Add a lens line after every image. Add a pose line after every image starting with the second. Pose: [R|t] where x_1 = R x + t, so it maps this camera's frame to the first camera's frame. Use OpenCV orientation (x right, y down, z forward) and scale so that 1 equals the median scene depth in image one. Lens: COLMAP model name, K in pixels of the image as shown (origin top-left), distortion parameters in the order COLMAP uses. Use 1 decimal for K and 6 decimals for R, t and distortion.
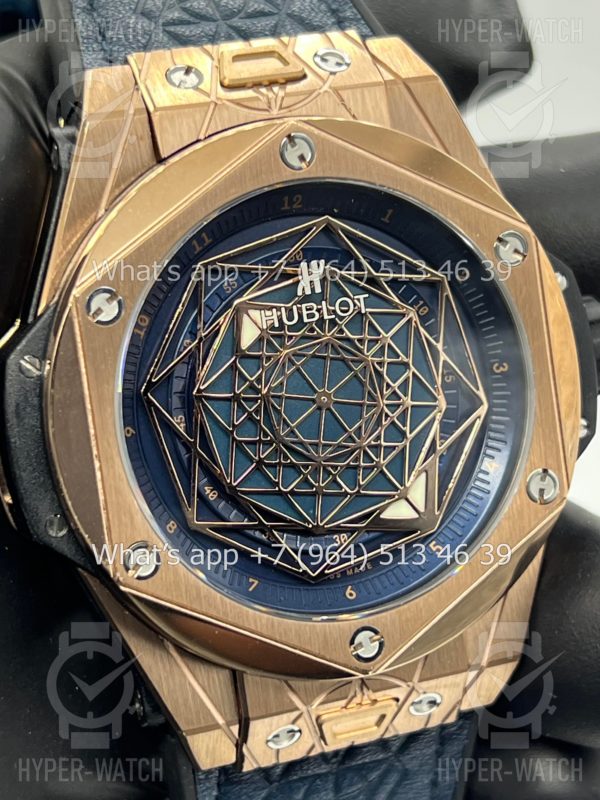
lens RADIAL K [[1903.4, 0, 300.0], [0, 1903.4, 400.0], [0, 0, 1]] dist [0.267114, -0.294905]
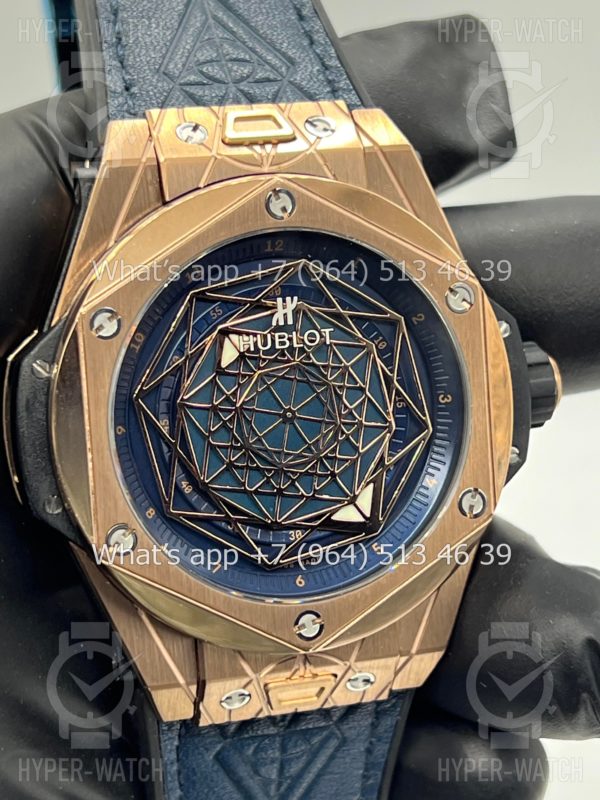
lens RADIAL K [[1903.4, 0, 300.0], [0, 1903.4, 400.0], [0, 0, 1]] dist [0.267114, -0.294905]
pose [[0.996399, 0.075285, -0.039004, 0.063806], [-0.075135, 0.997159, 0.005294, -0.016058], [0.039291, -0.002344, 0.999225, -0.170571]]
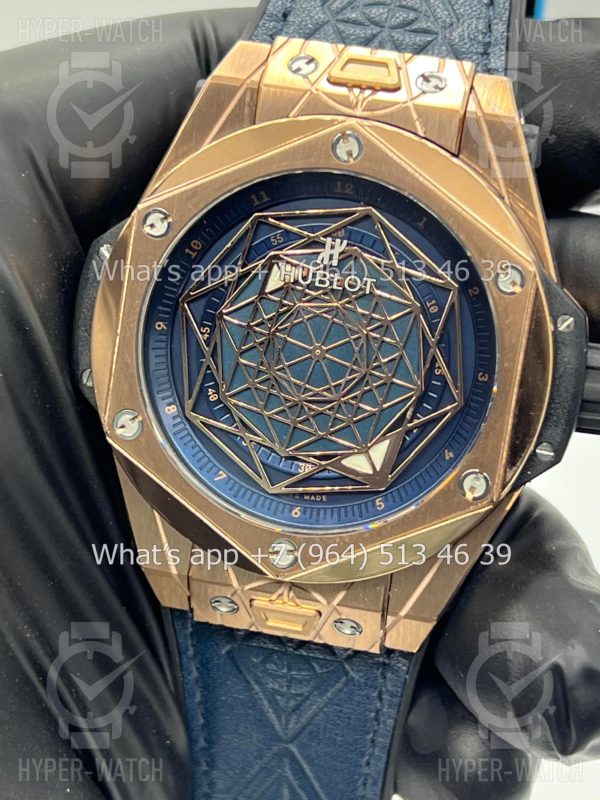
lens RADIAL K [[1903.4, 0, 300.0], [0, 1903.4, 400.0], [0, 0, 1]] dist [0.267114, -0.294905]
pose [[0.844113, 0.318892, -0.431023, 0.526788], [-0.301270, 0.947091, 0.110699, -0.100698], [0.443519, 0.036412, 0.895525, -0.081209]]
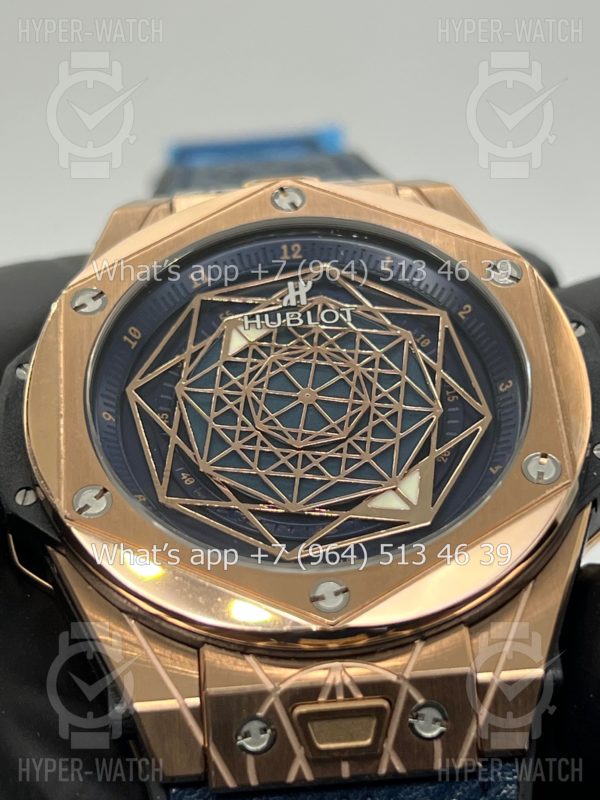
lens RADIAL K [[1903.4, 0, 300.0], [0, 1903.4, 400.0], [0, 0, 1]] dist [0.267114, -0.294905]
pose [[0.942858, -0.141552, -0.301633, 0.306011], [-0.072352, 0.796692, -0.600039, 0.592973], [0.325245, 0.587575, 0.740926, 0.260646]]
